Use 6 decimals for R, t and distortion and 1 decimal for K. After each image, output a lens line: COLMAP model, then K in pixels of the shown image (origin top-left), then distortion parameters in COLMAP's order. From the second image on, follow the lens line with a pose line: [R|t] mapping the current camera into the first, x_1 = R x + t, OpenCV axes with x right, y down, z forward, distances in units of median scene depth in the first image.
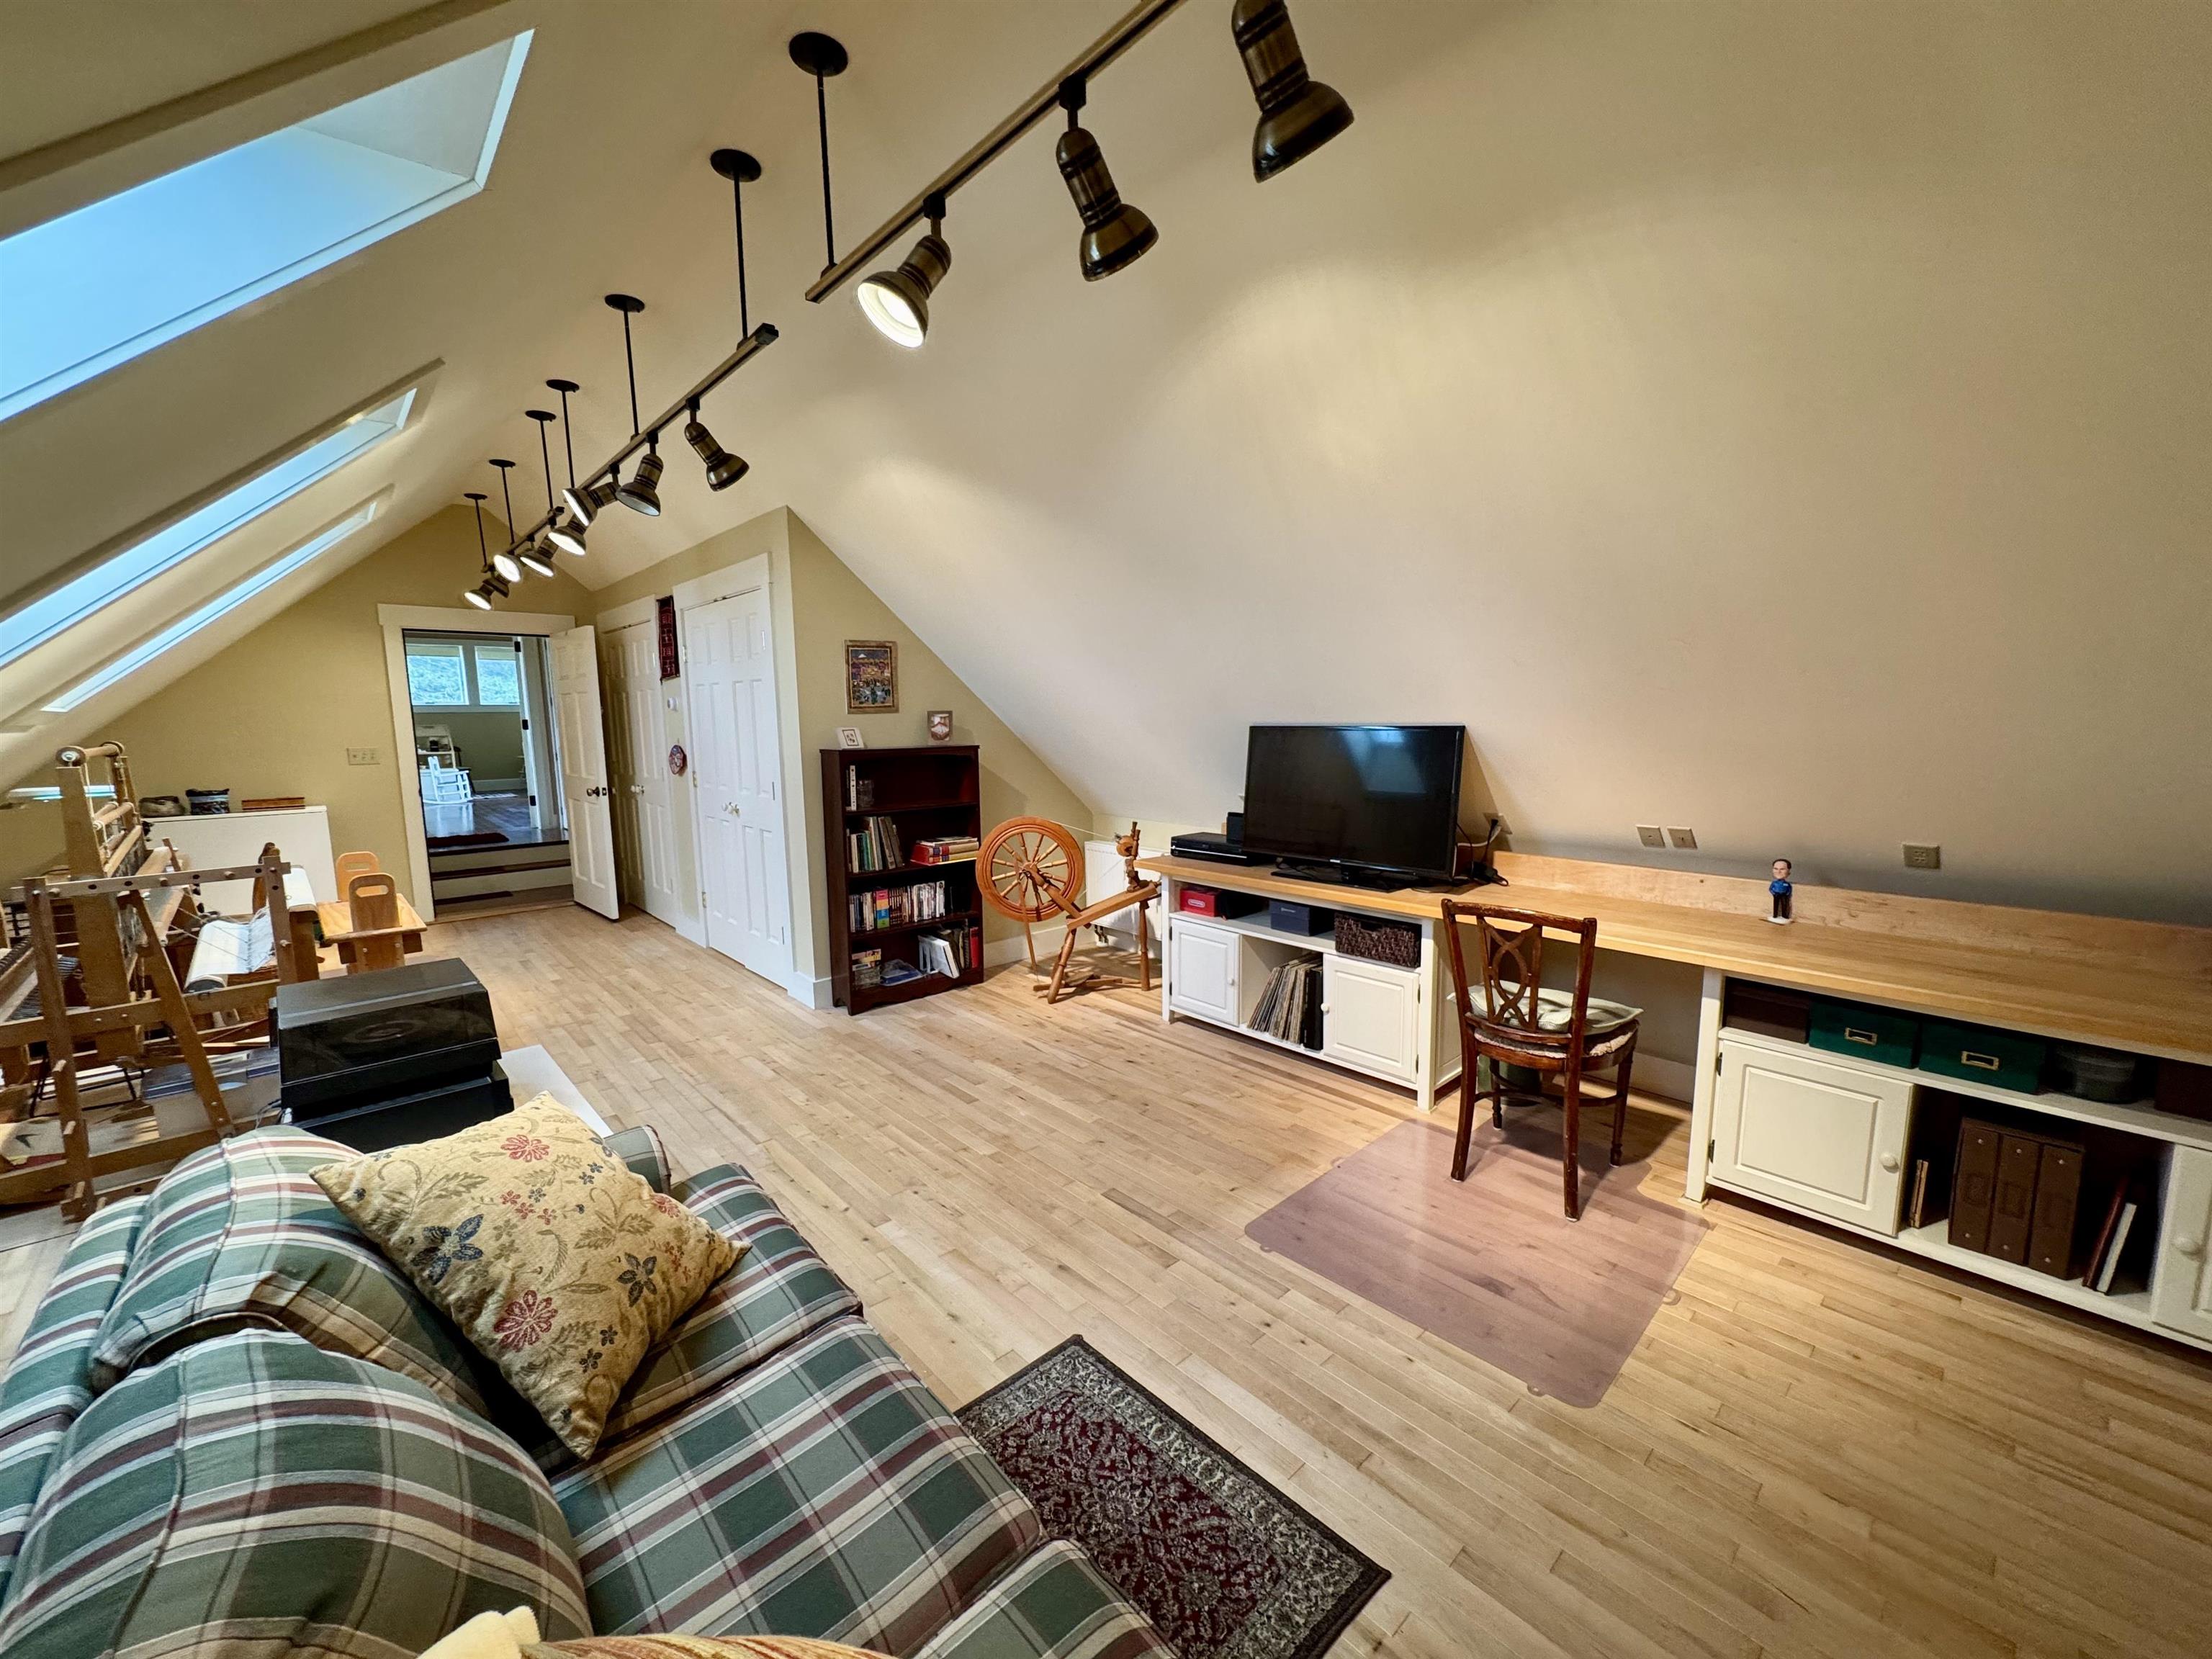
lens RADIAL K [[876.8, 0, 1108.5], [0, 876.8, 831.3], [0, 0, 1]] dist [-0.004336, 0.000799]
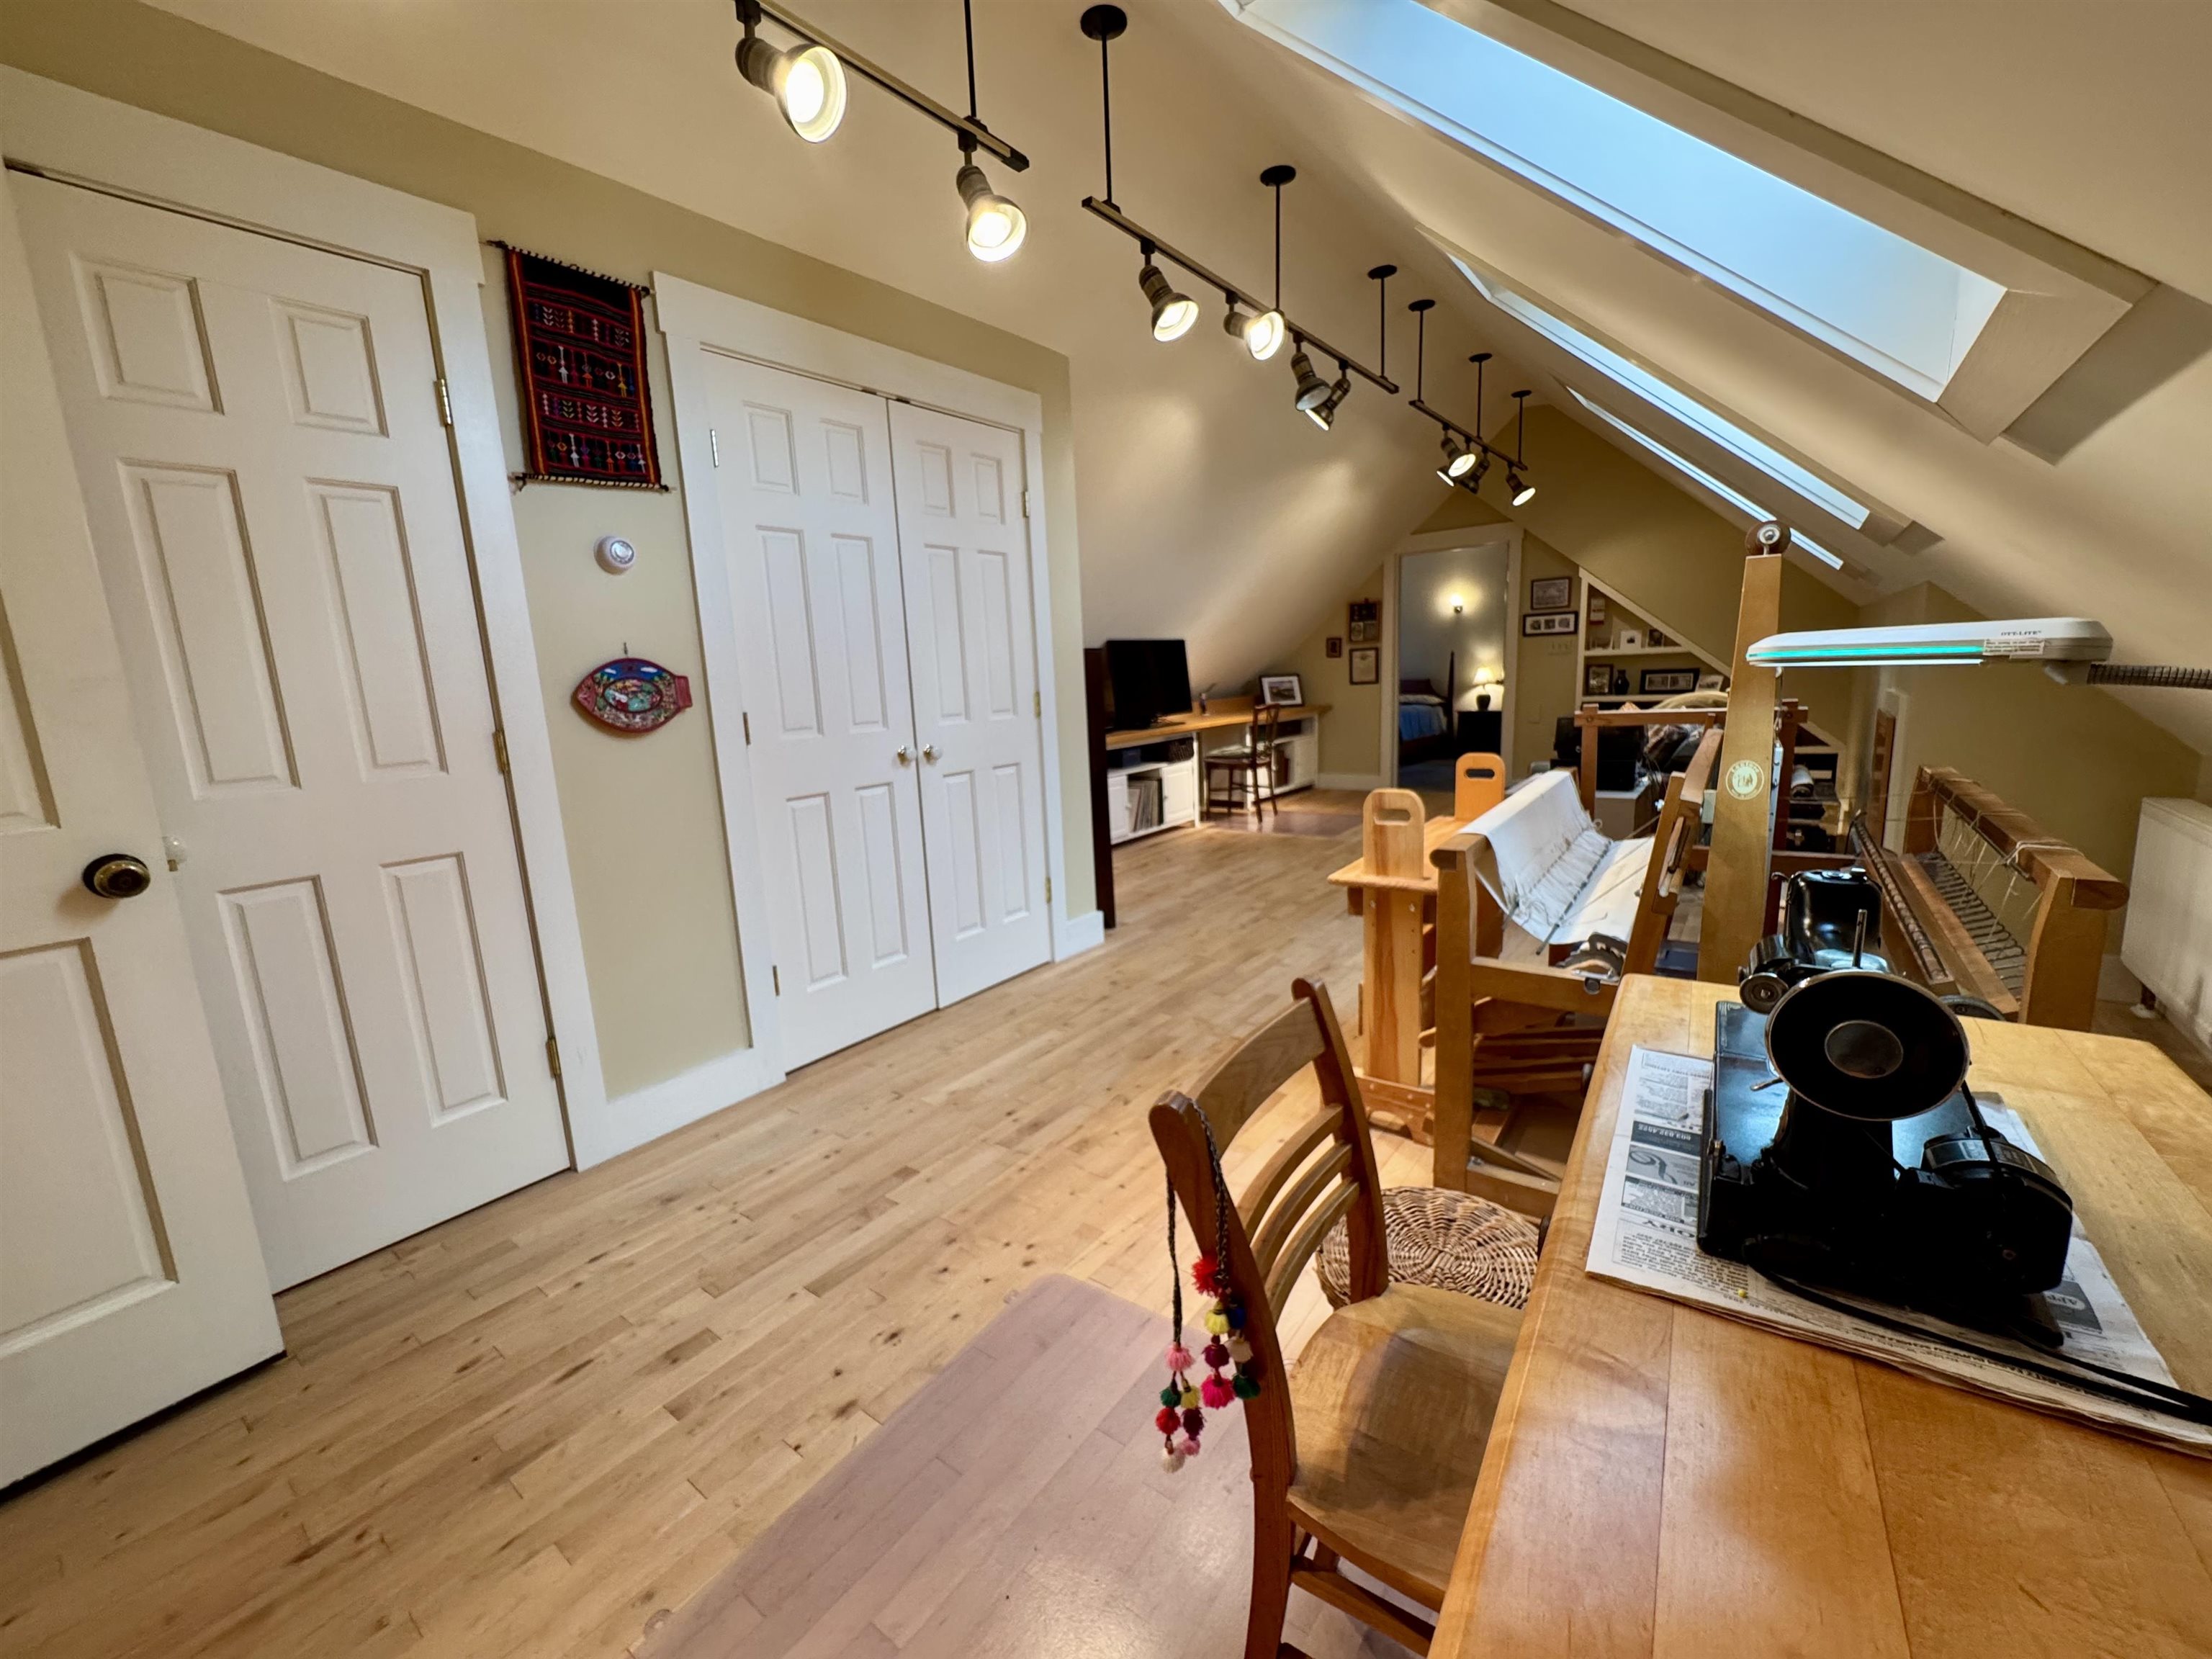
lens RADIAL K [[876.8, 0, 1103.7], [0, 876.8, 828.5], [0, 0, 1]] dist [-0.004336, 0.000799]
pose [[-0.177495, -0.149298, 0.972731, -1.156354], [0.179565, 0.966919, 0.181172, -0.065548], [-0.967601, 0.206825, -0.144815, 1.086478]]
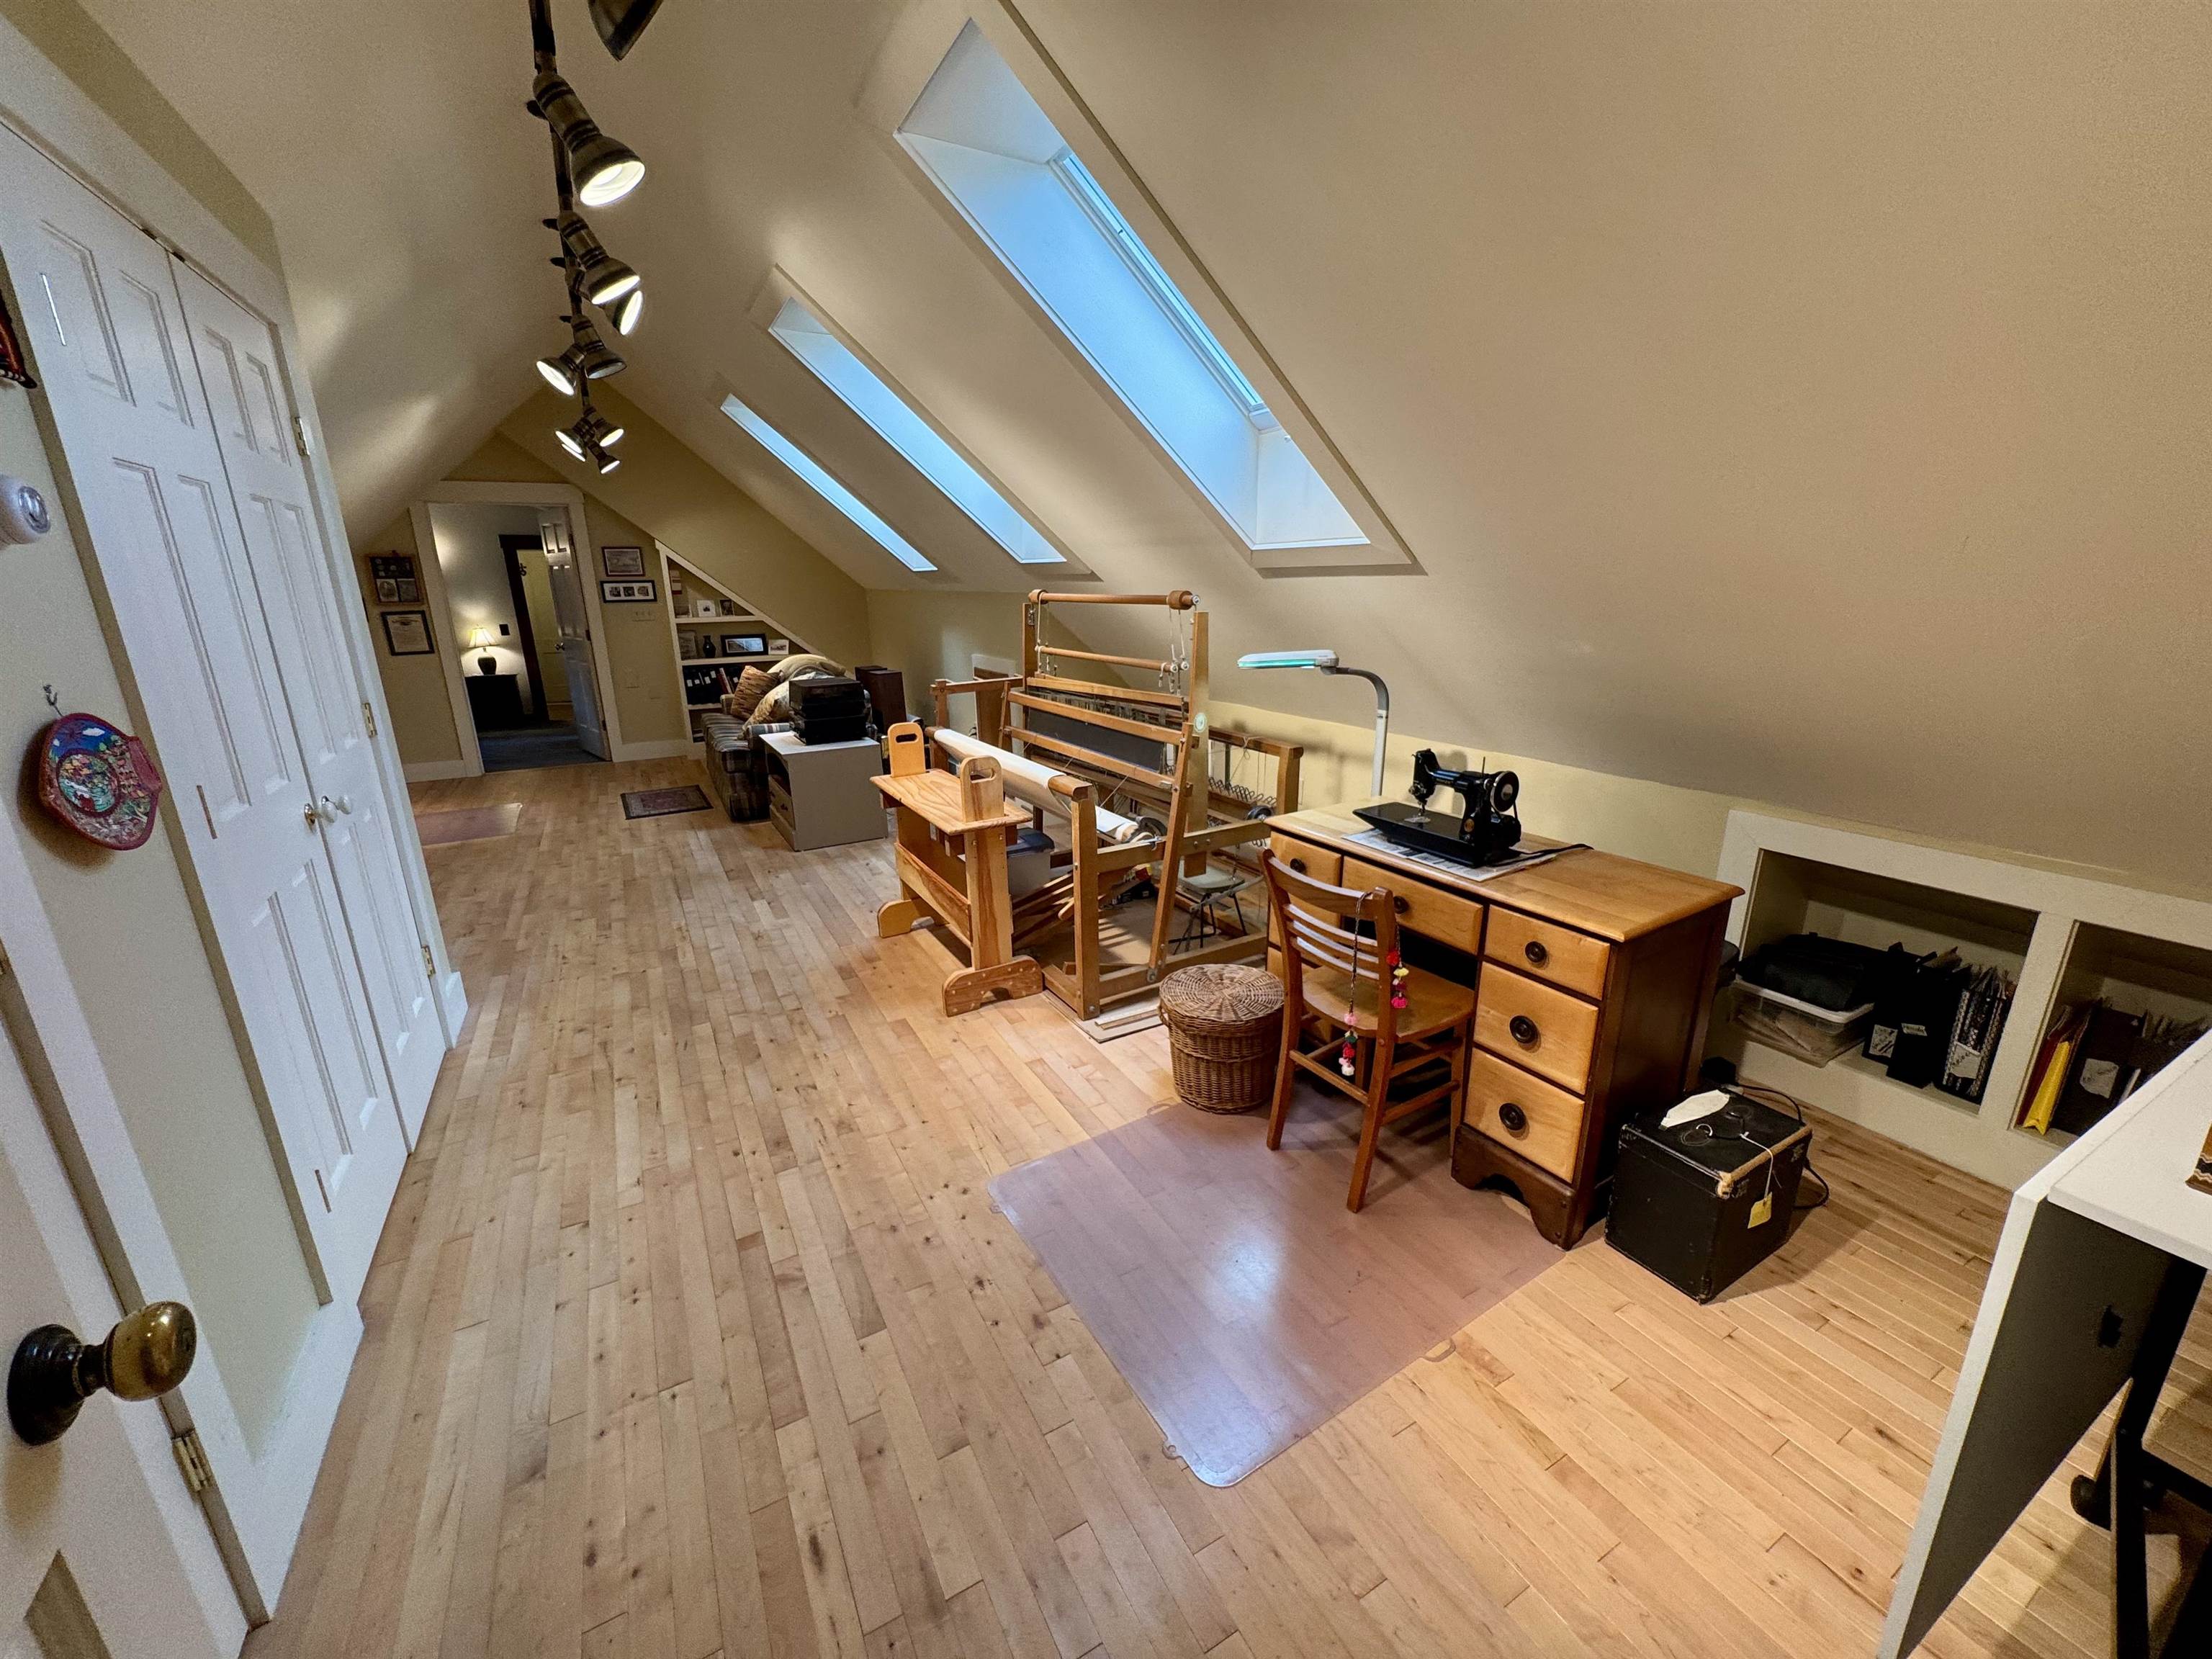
lens RADIAL K [[876.8, 0, 1095.8], [0, 876.8, 832.2], [0, 0, 1]] dist [-0.004336, 0.000799]
pose [[-0.969458, -0.034393, 0.242835, -0.967989], [0.066473, 0.916212, 0.395141, -0.168166], [-0.236079, 0.399215, -0.885943, 1.429715]]
